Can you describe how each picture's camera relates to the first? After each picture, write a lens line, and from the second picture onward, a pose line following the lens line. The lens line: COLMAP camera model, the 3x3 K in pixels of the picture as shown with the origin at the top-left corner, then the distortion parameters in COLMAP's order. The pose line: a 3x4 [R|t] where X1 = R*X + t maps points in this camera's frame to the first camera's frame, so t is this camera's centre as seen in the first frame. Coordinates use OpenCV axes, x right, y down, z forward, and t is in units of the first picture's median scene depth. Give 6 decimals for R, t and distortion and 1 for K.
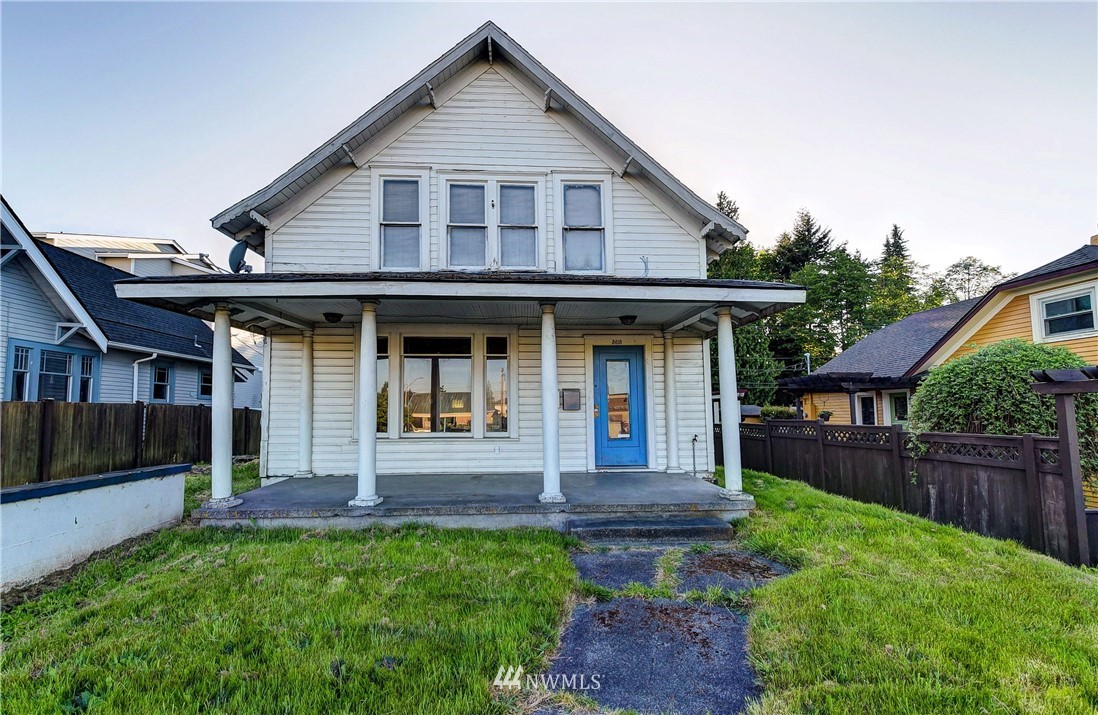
lens RADIAL K [[492.1, 0, 553.0], [0, 492.1, 373.6], [0, 0, 1]] dist [0.002088, -0.000340]
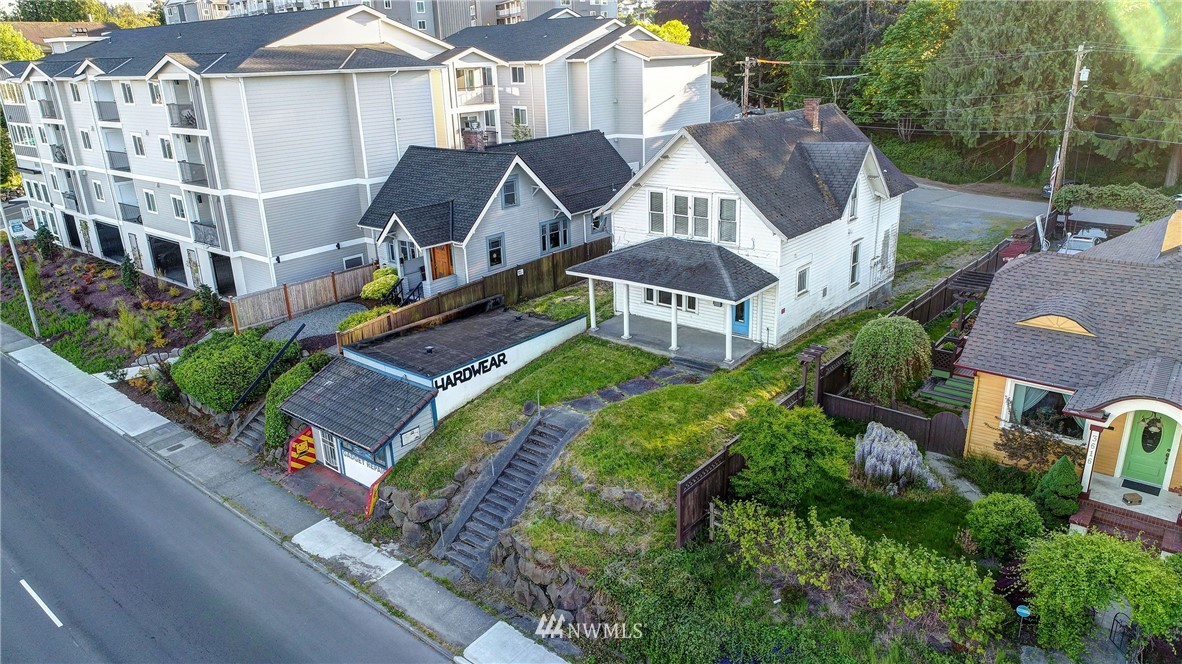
lens RADIAL K [[785.3, 0, 591.0], [0, 785.3, 332.0], [0, 0, 1]] dist [0.002870, -0.000766]
pose [[0.735307, 0.206487, -0.645513, 1.899092], [0.080074, 0.919317, 0.385284, -1.216188], [0.672988, -0.334991, 0.659446, -1.753491]]
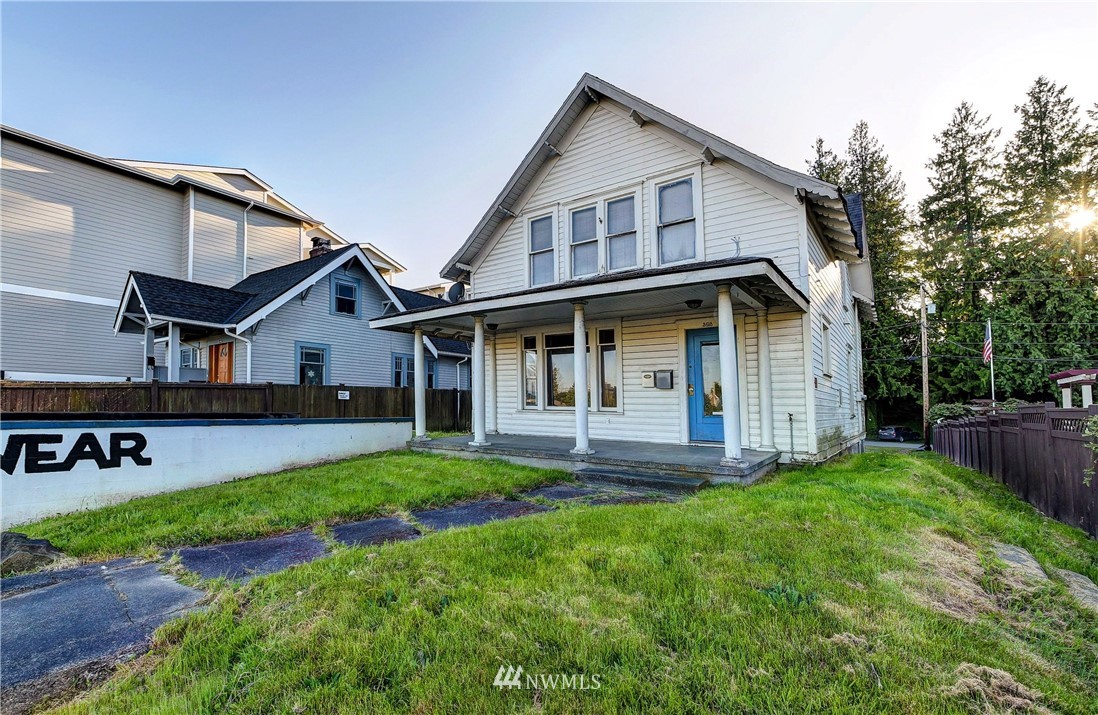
lens RADIAL K [[486.7, 0, 527.1], [0, 486.7, 385.5], [0, 0, 1]] dist [0.013693, -0.000537]
pose [[0.763270, -0.011131, -0.645983, 0.514100], [0.033781, 0.999171, 0.022697, 0.030703], [0.645195, -0.039146, 0.763014, -0.055630]]
